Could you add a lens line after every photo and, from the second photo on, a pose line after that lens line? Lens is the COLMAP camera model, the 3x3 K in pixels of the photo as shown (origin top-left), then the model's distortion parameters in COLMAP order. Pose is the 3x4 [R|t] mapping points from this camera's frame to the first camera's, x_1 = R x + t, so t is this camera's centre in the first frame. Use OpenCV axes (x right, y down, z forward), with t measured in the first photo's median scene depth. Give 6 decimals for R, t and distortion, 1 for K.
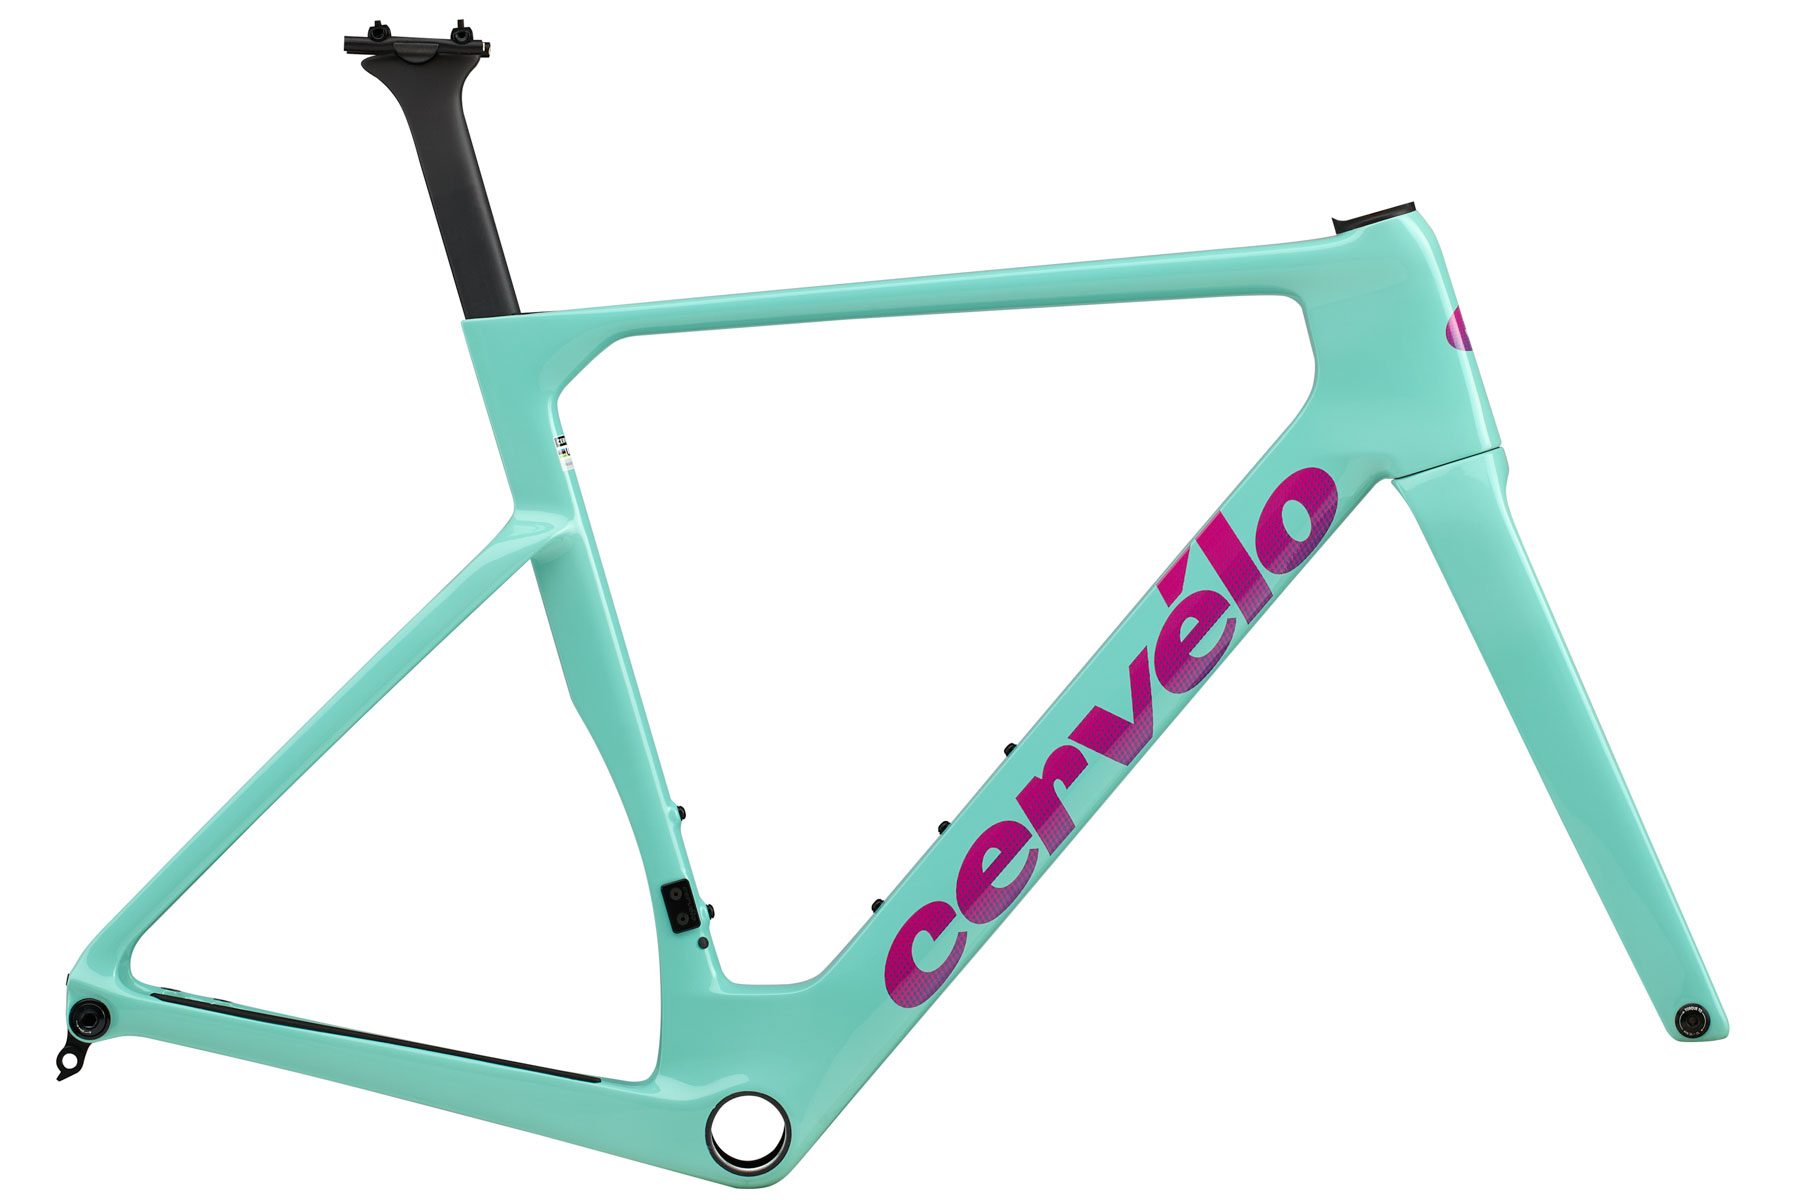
lens RADIAL K [[5261.7, 0, 896.1], [0, 5261.7, 599.1], [0, 0, 1]] dist [0.077159, 0.000000]
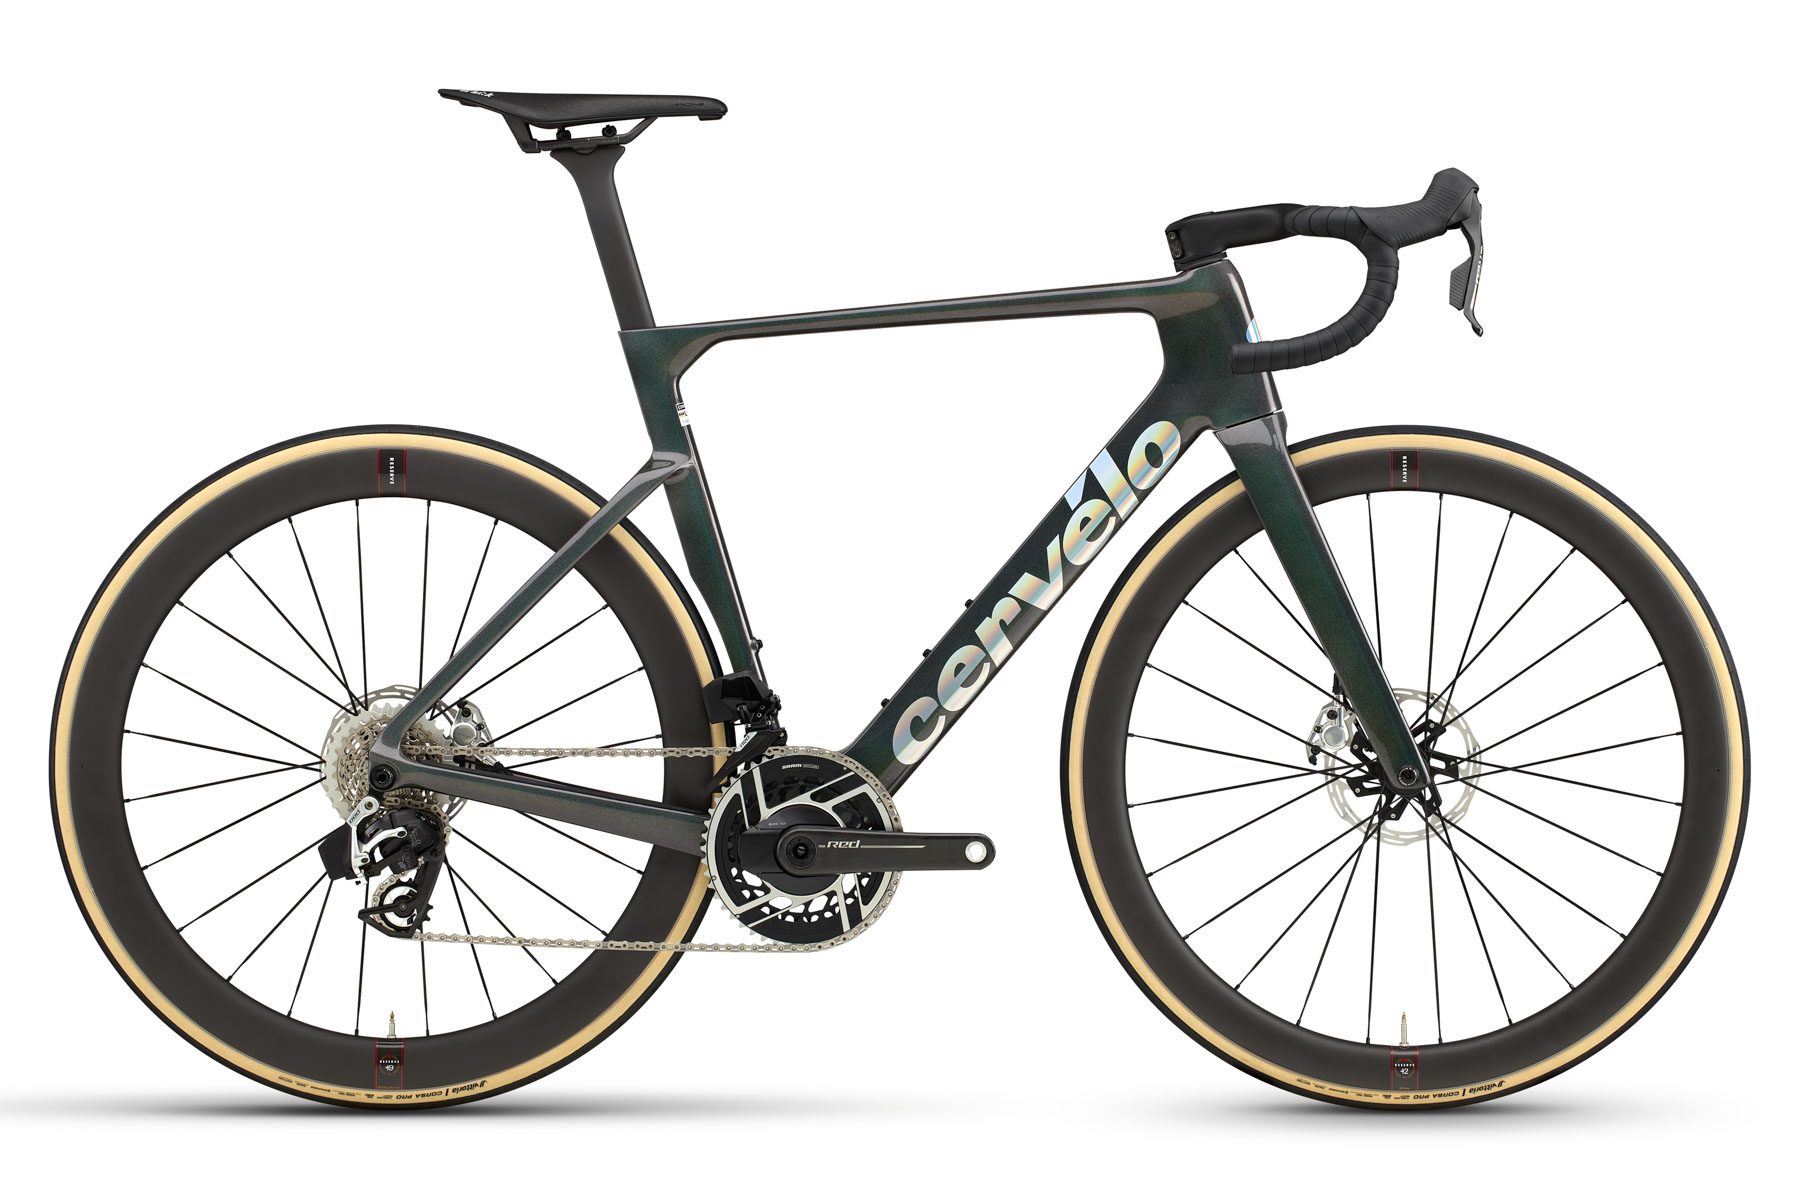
lens RADIAL K [[5261.7, 0, 943.7], [0, 5261.7, 687.7], [0, 0, 1]] dist [0.077159, 0.000000]
pose [[0.999842, -0.000649, -0.017746, 0.041351], [0.000944, 0.999862, 0.016605, 0.027125], [0.017733, -0.016619, 0.999705, -0.558885]]
